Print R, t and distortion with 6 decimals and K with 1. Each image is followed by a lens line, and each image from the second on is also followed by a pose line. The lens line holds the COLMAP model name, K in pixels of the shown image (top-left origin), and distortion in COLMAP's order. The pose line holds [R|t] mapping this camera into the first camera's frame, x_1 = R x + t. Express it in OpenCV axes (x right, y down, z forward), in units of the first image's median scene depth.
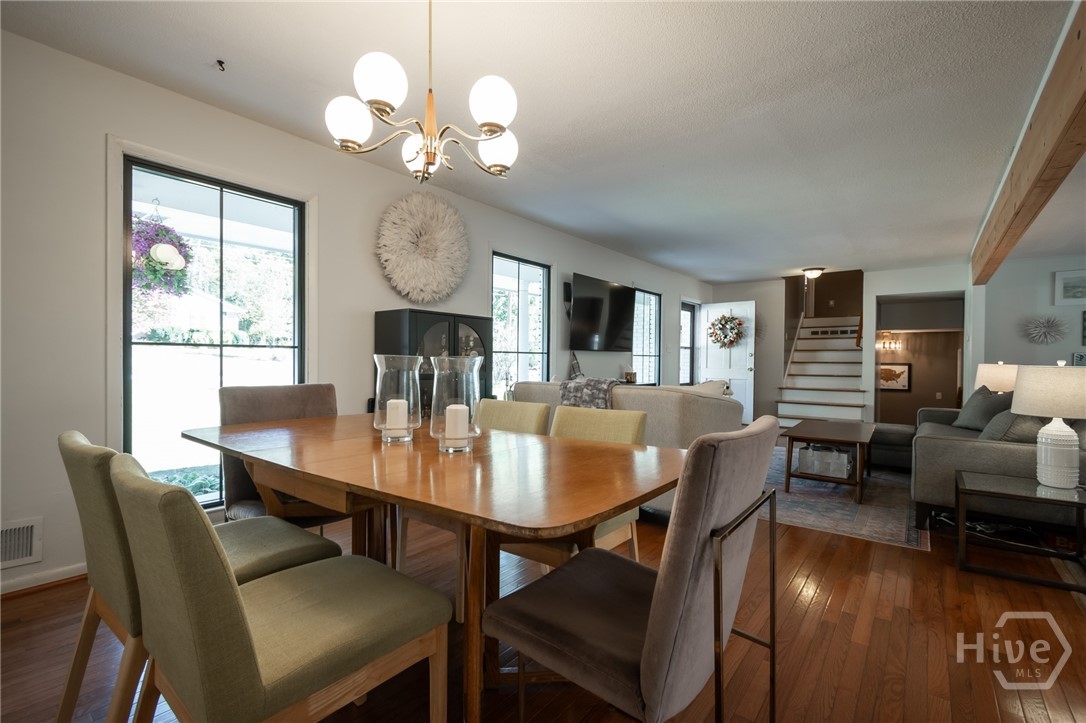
lens RADIAL K [[482.6, 0, 558.3], [0, 482.6, 361.5], [0, 0, 1]] dist [0.026381, -0.000101]
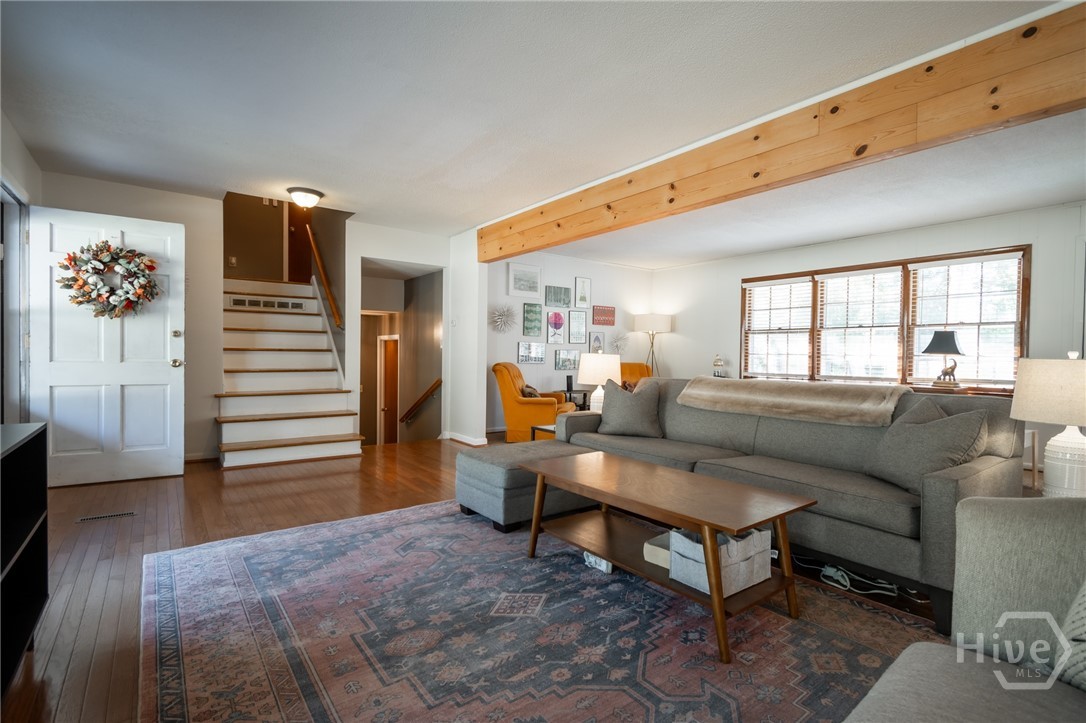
lens RADIAL K [[514.6, 0, 543.0], [0, 514.6, 361.5], [0, 0, 1]] dist [0.001152, -0.000075]
pose [[0.283774, -0.017655, 0.958729, 0.001437], [-0.006752, 0.999769, 0.020410, 0.001450], [-0.958868, -0.012265, 0.283589, 0.484932]]
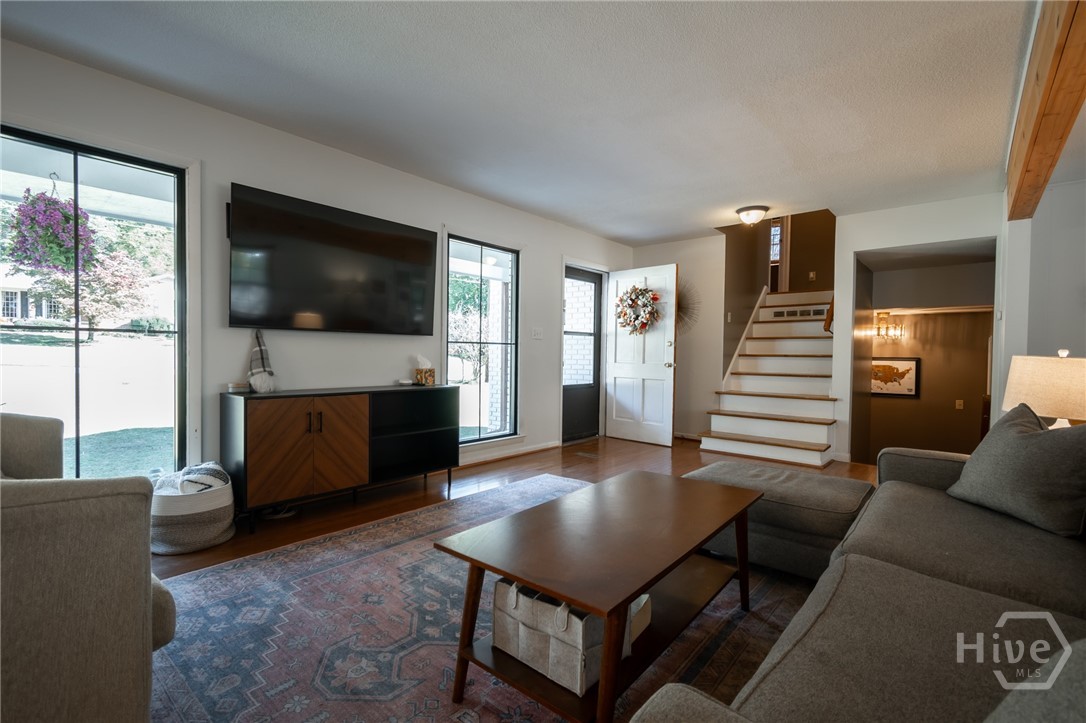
lens RADIAL K [[483.0, 0, 543.0], [0, 483.0, 361.5], [0, 0, 1]] dist [0.002151, 0.000202]
pose [[0.997292, 0.006467, -0.073258, 0.264121], [-0.005655, 0.999920, 0.011282, 0.004786], [0.073326, -0.010837, 0.997249, 0.303236]]
